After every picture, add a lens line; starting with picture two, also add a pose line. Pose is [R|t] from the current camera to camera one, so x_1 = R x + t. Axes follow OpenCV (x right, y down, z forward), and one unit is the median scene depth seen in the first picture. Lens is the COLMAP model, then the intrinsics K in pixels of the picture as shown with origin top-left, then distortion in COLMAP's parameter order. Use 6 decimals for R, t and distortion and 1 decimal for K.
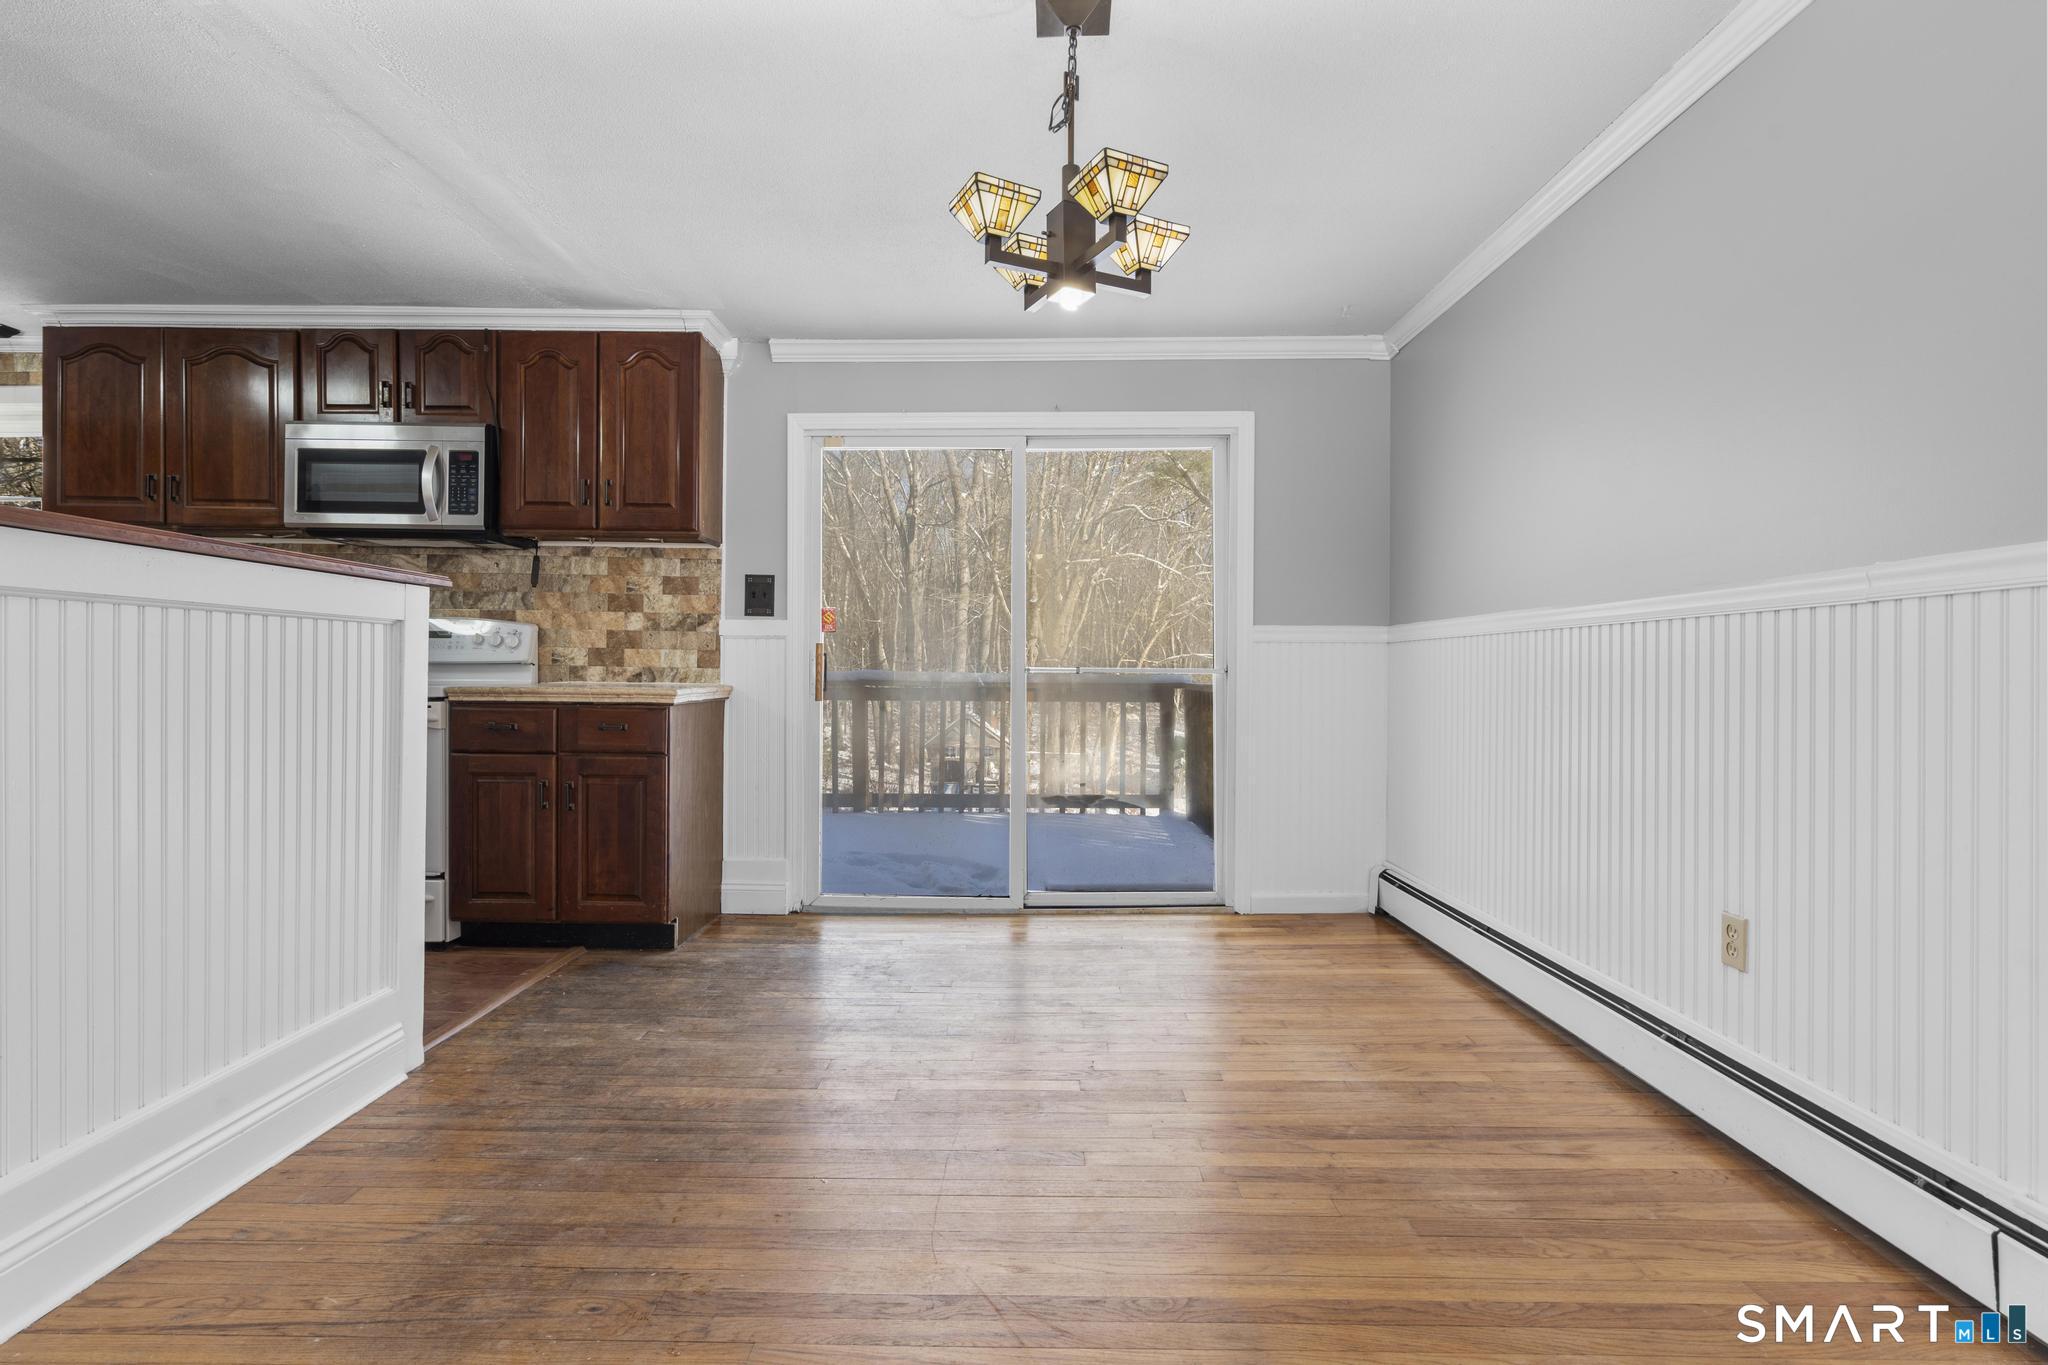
lens RADIAL K [[941.6, 0, 1006.4], [0, 941.6, 681.0], [0, 0, 1]] dist [-0.003526, 0.003788]
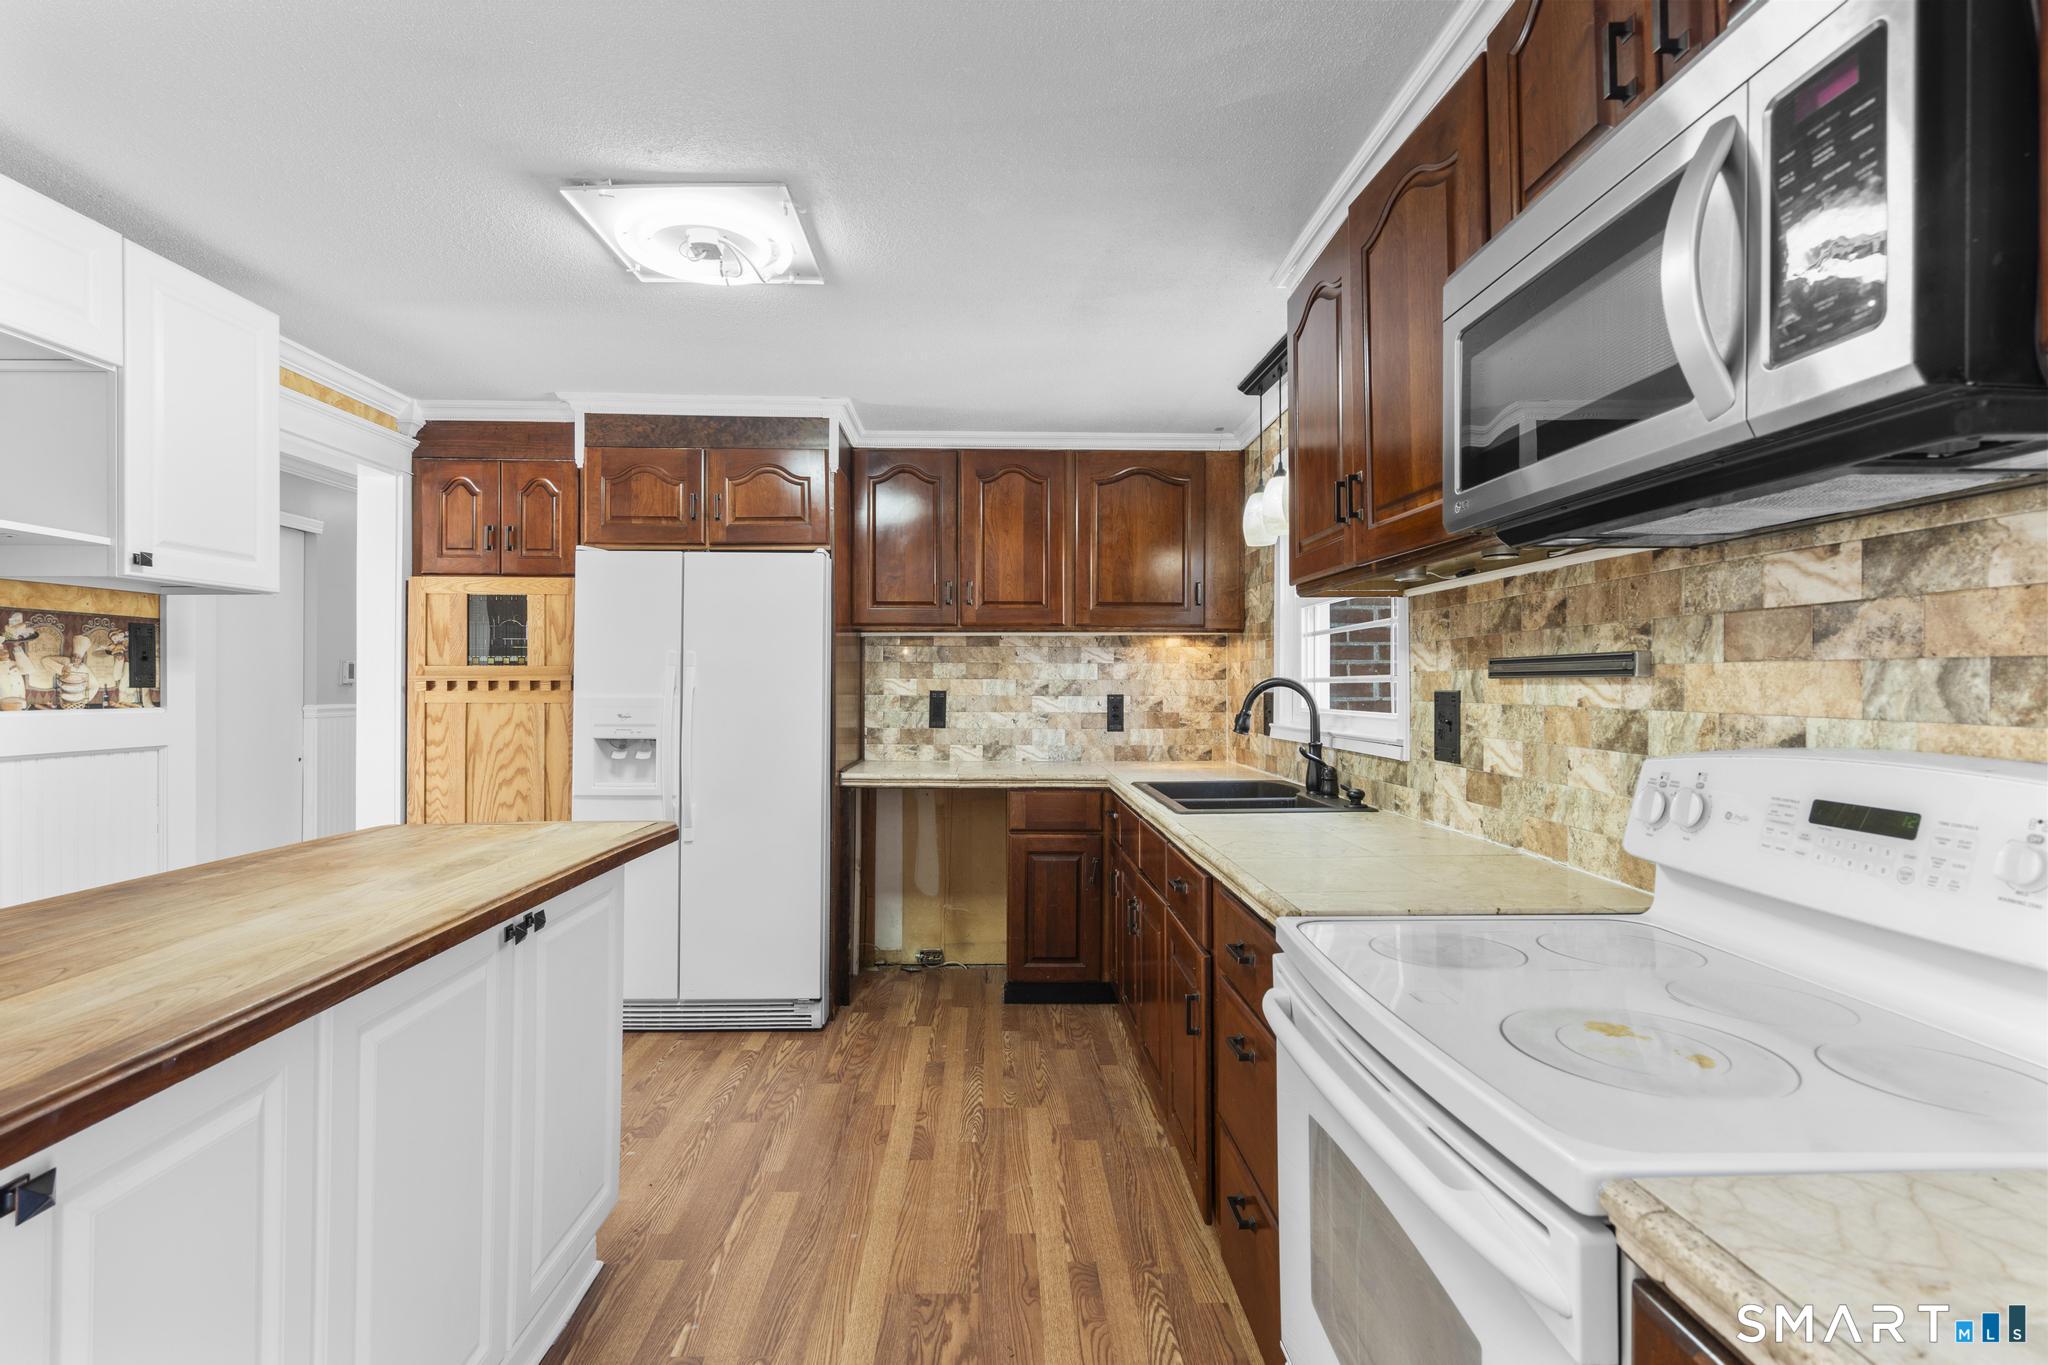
lens RADIAL K [[941.6, 0, 1015.9], [0, 941.6, 679.9], [0, 0, 1]] dist [-0.003526, 0.003788]
pose [[0.036408, -0.011454, -0.999271, -0.330475], [-0.005833, 0.999915, -0.011673, -0.085934], [0.999320, 0.006254, 0.036339, 0.732689]]
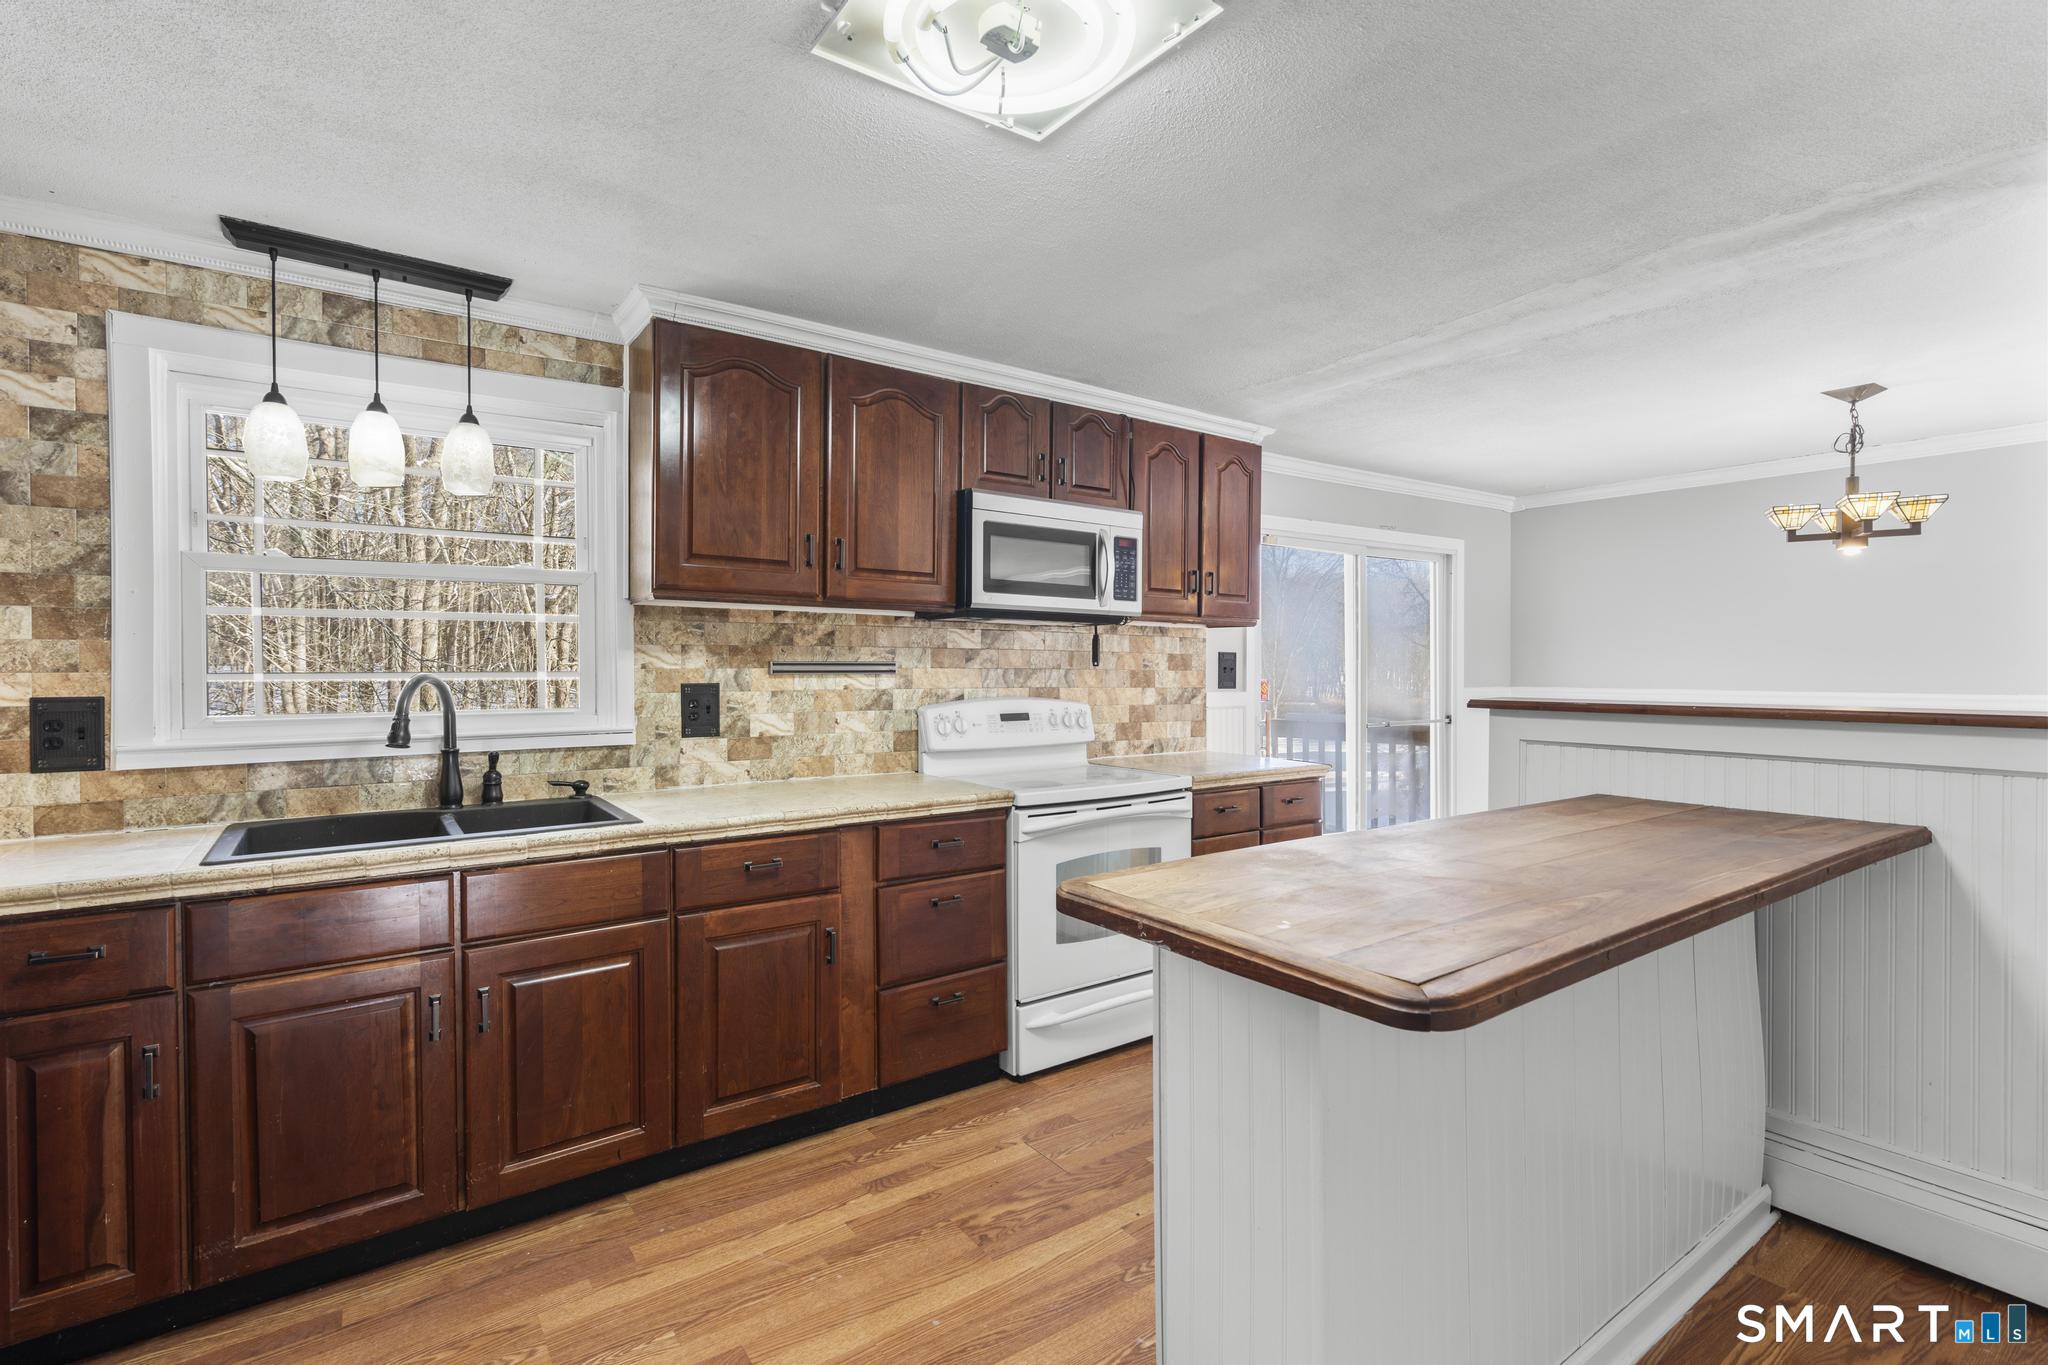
lens RADIAL K [[941.6, 0, 1014.2], [0, 941.6, 678.5], [0, 0, 1]] dist [-0.003526, 0.003788]
pose [[0.810556, -0.014343, 0.585486, -1.154257], [0.011331, 0.999897, 0.008809, -0.095802], [-0.585552, -0.000506, 0.810635, 0.236489]]
